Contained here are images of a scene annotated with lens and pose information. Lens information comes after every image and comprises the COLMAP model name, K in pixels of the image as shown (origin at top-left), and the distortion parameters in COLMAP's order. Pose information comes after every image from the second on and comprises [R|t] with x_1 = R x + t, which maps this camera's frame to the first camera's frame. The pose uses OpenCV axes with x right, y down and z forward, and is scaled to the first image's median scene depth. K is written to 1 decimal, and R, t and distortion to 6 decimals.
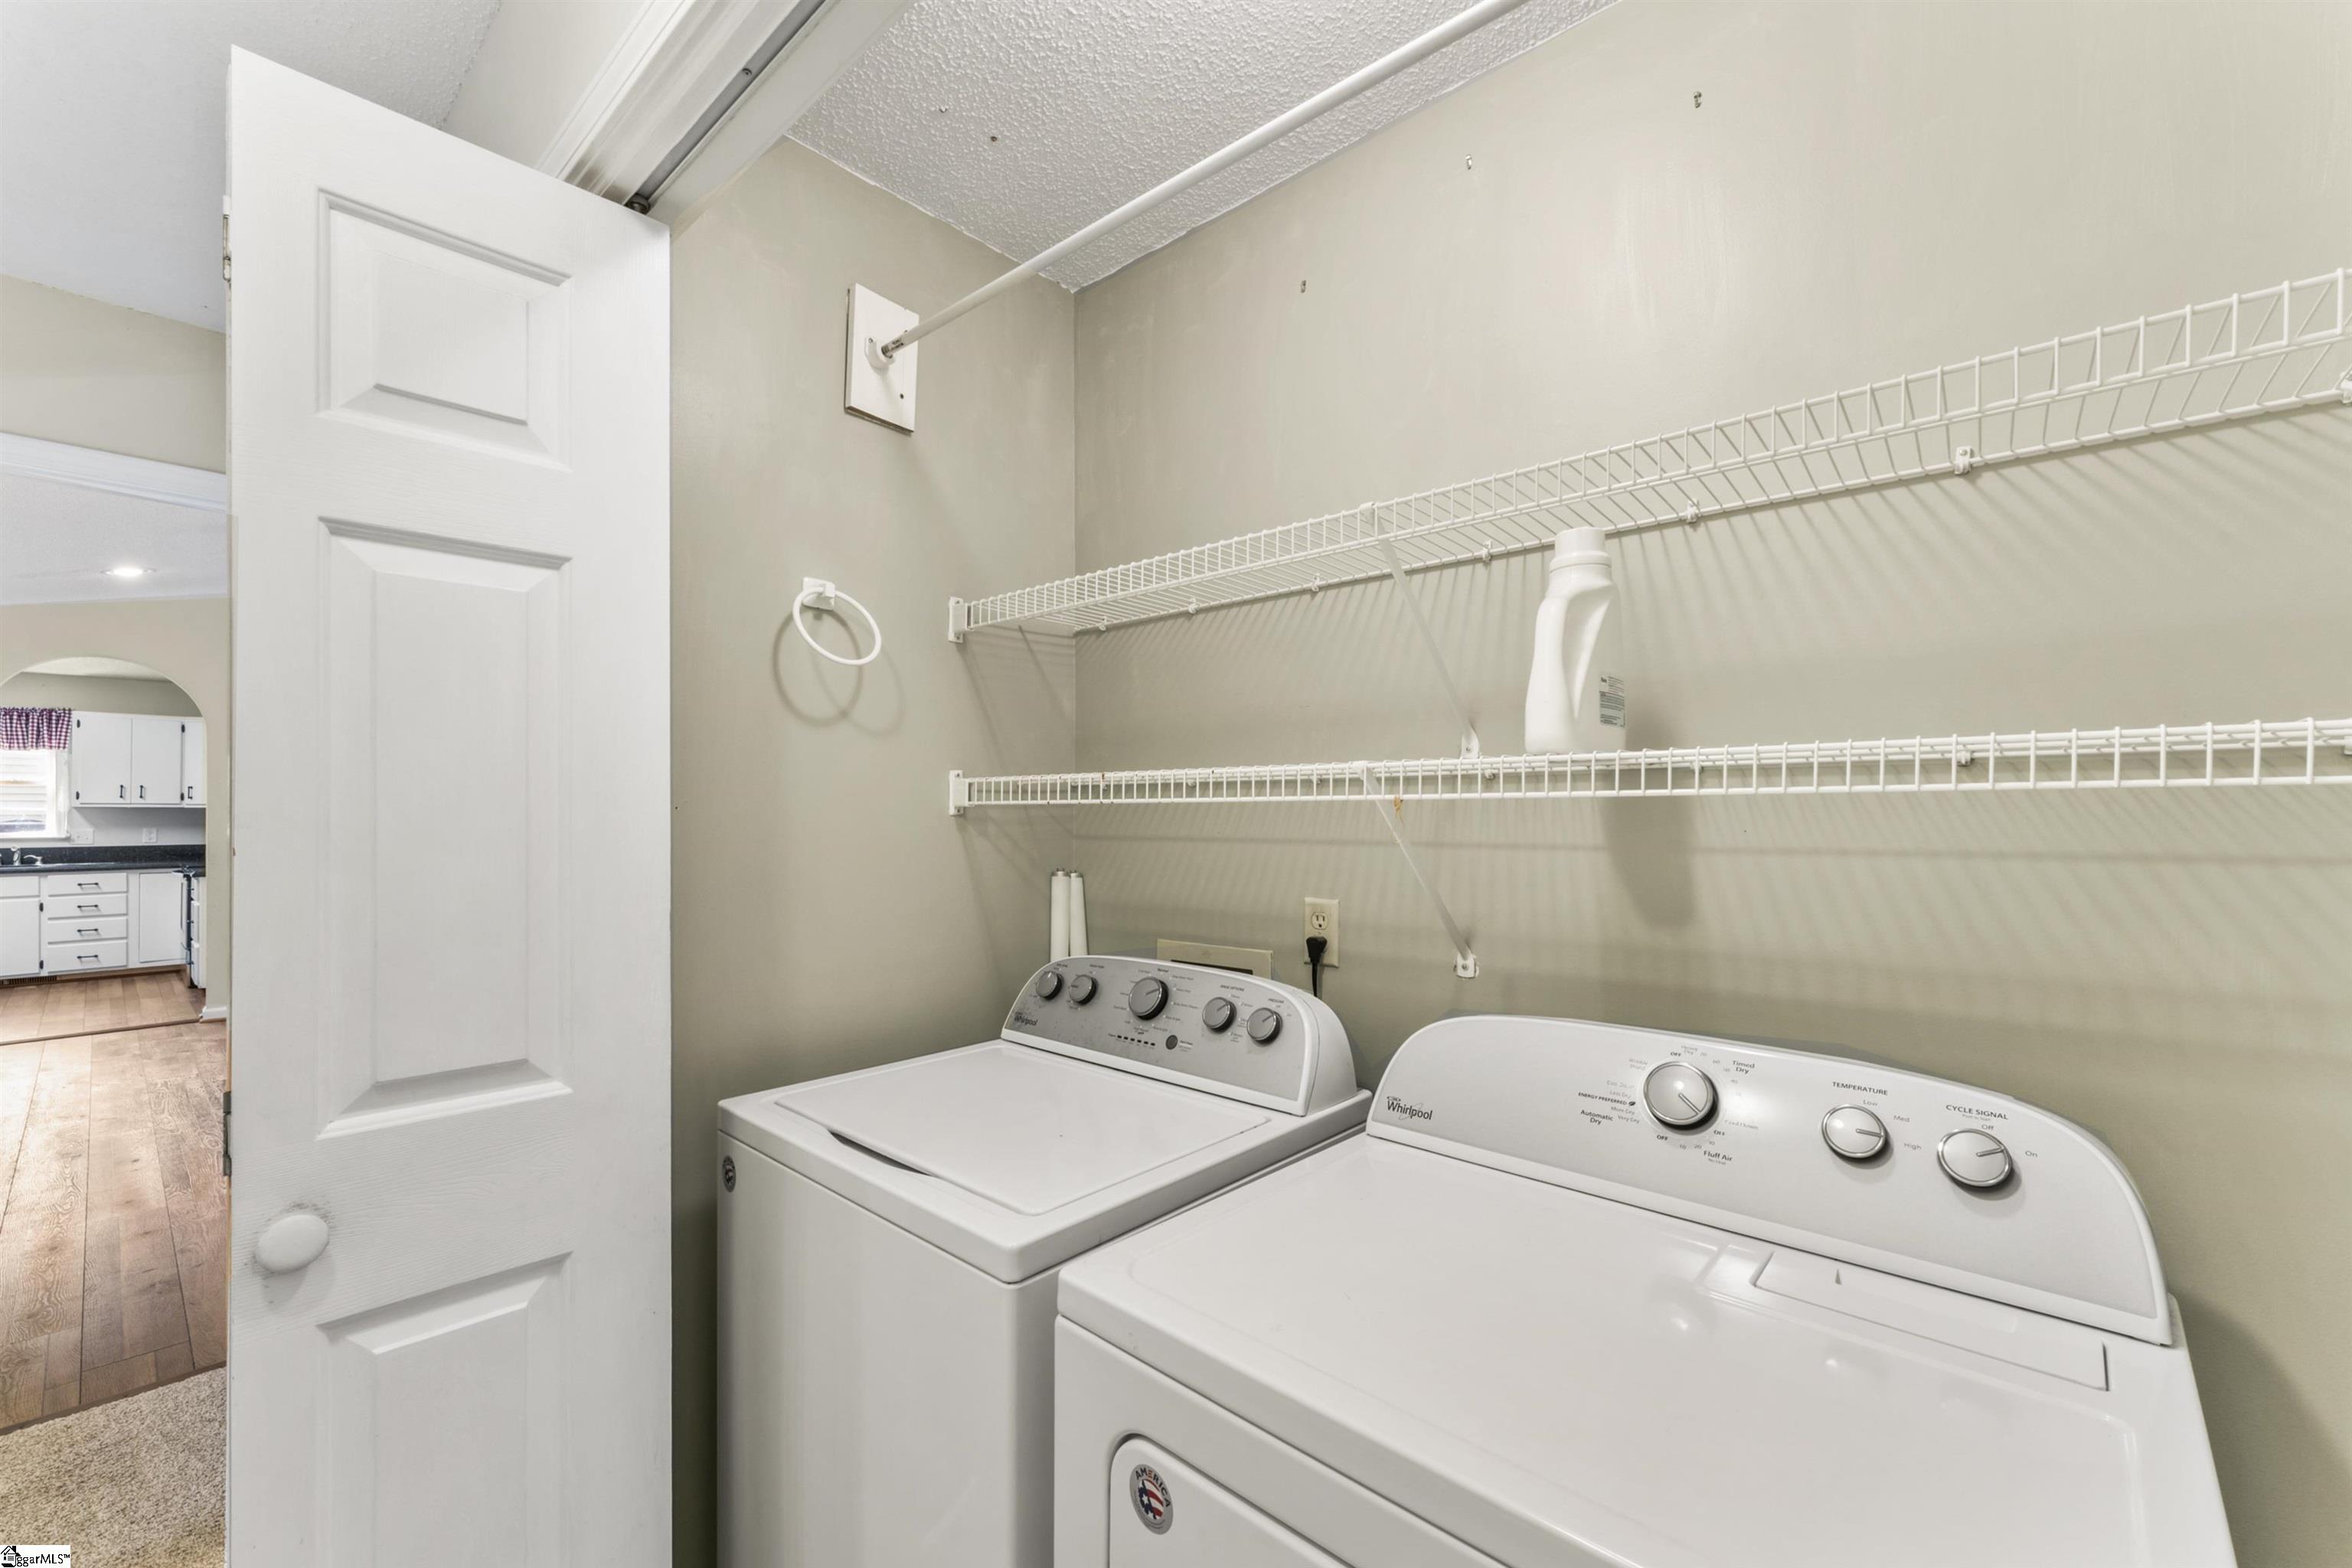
lens RADIAL K [[961.2, 0, 1174.1], [0, 961.2, 812.8], [0, 0, 1]] dist [0.000449, -0.000124]
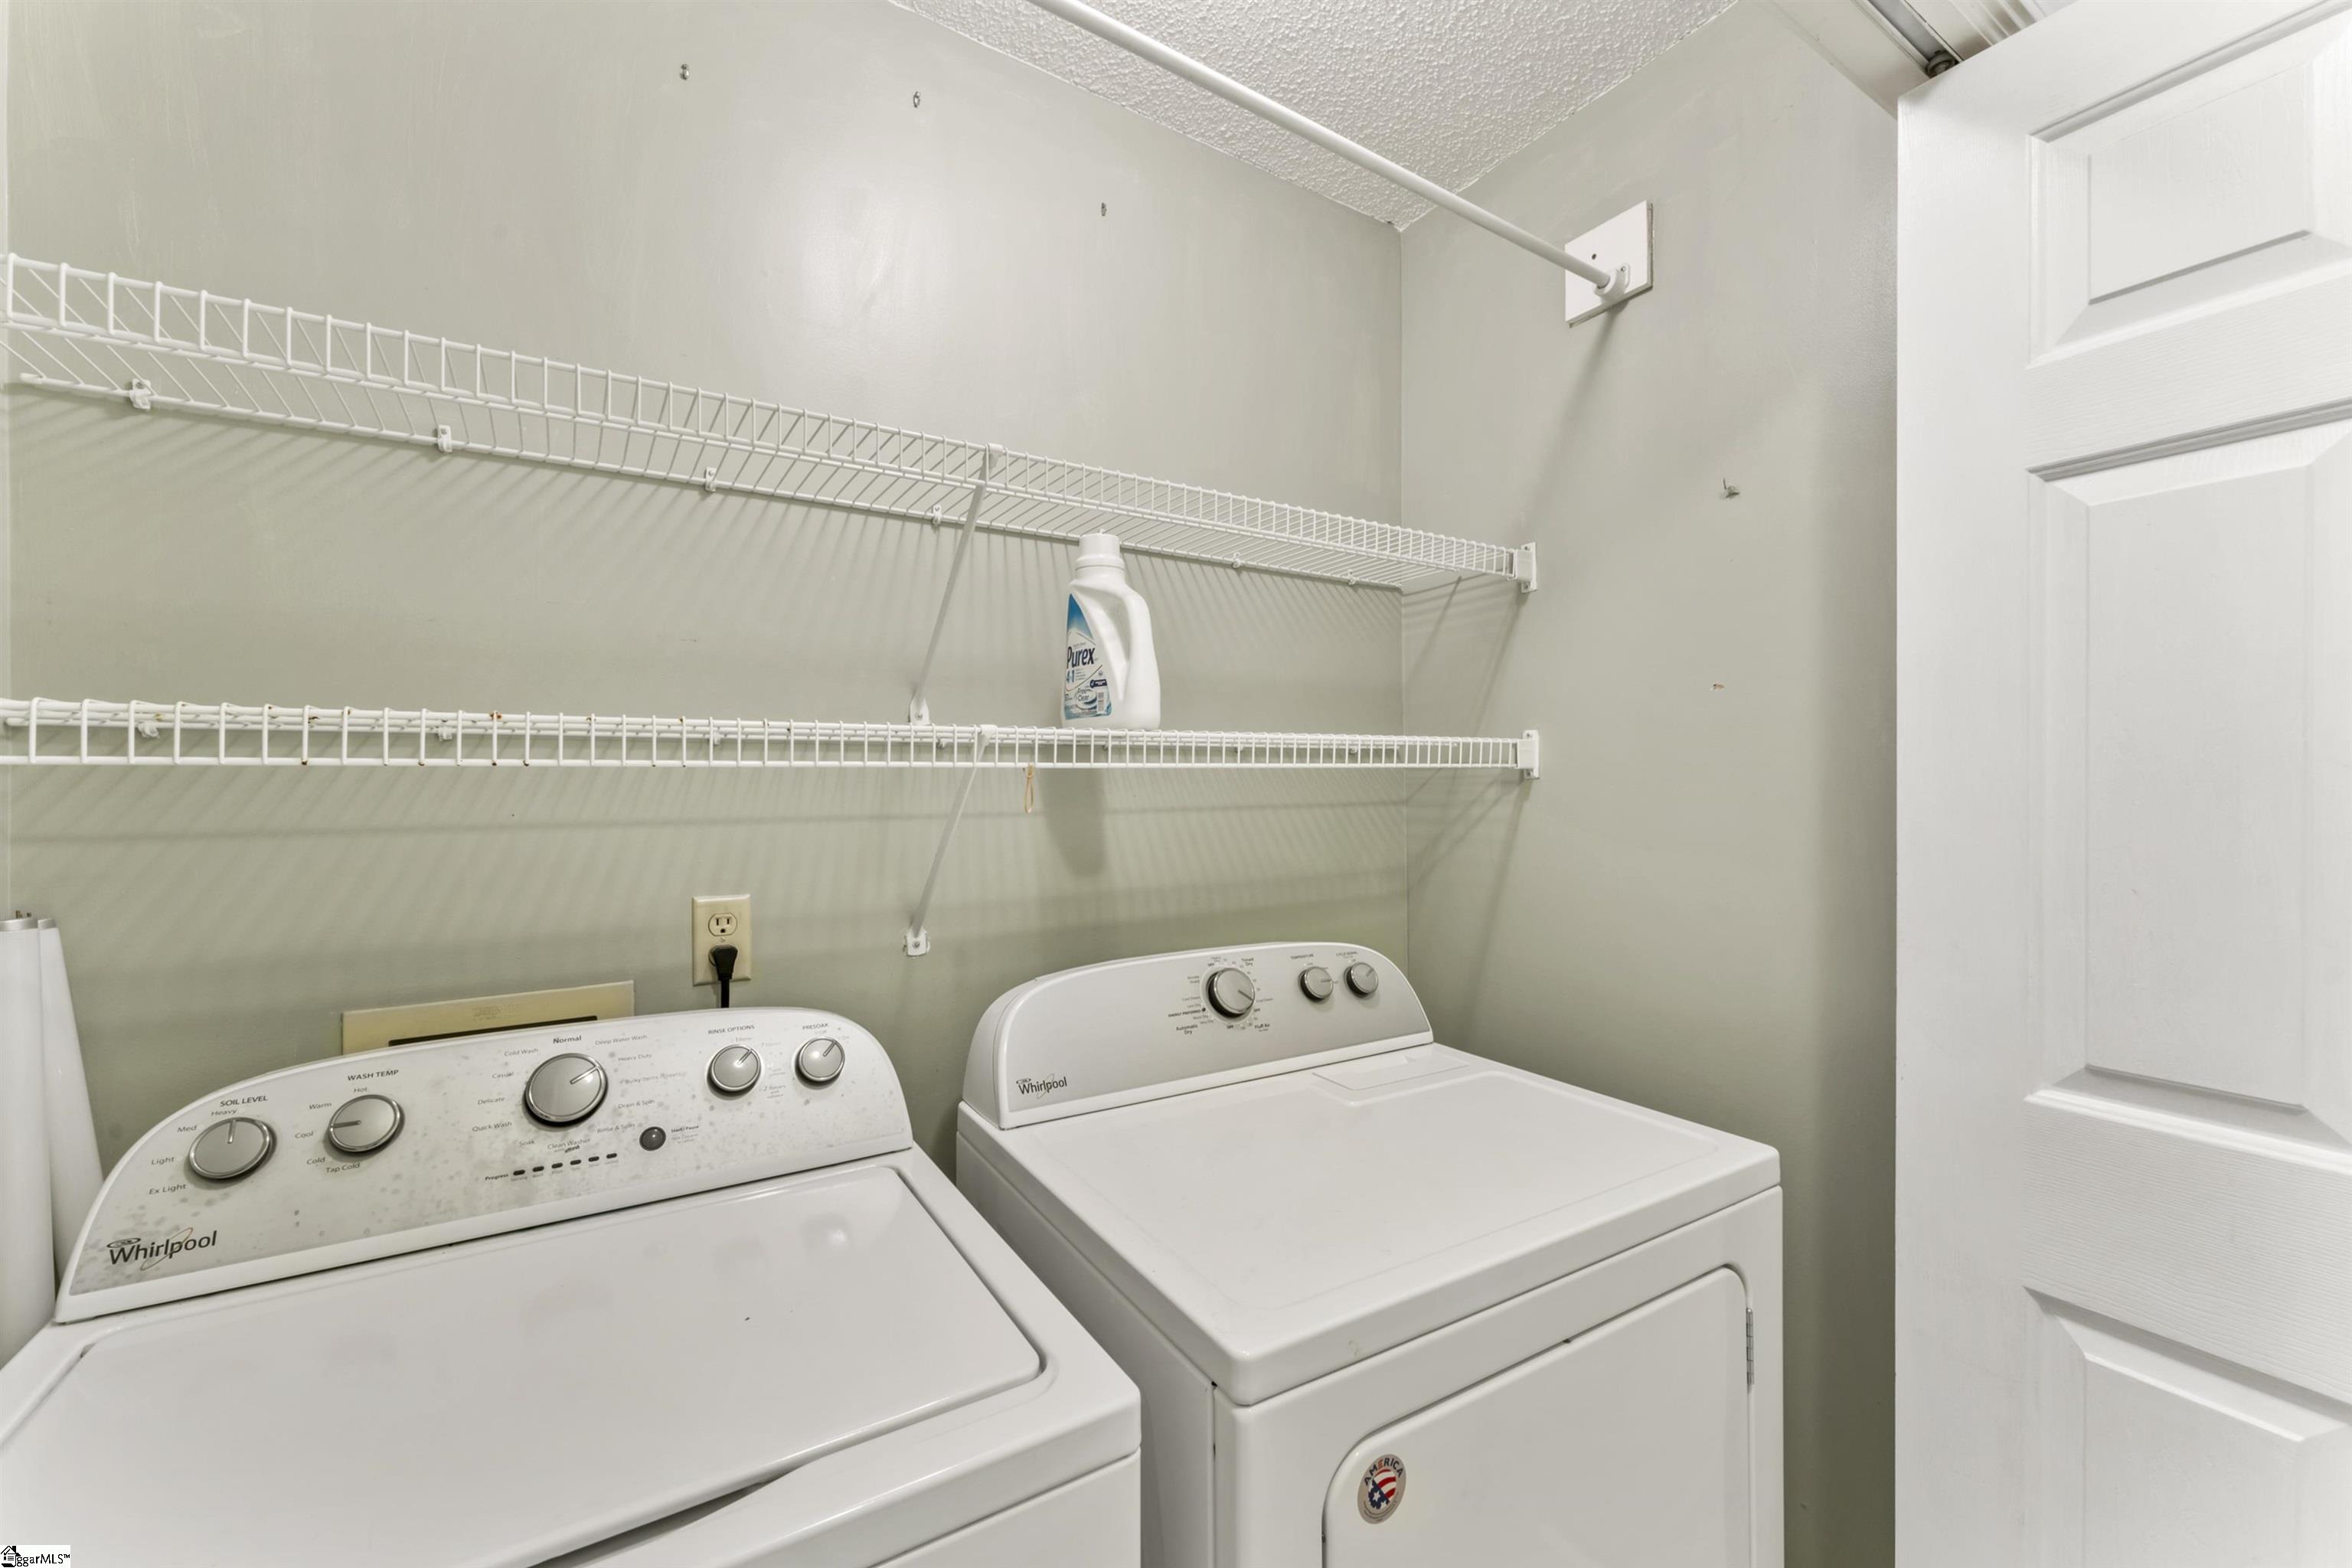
lens RADIAL K [[945.4, 0, 1176.0], [0, 945.4, 784.0], [0, 0, 1]] dist [0.002218, -0.000046]
pose [[0.269308, -0.001994, 0.963052, -0.528892], [0.003936, 0.999992, 0.000970, 0.001694], [-0.963046, 0.003529, 0.269313, 0.499697]]
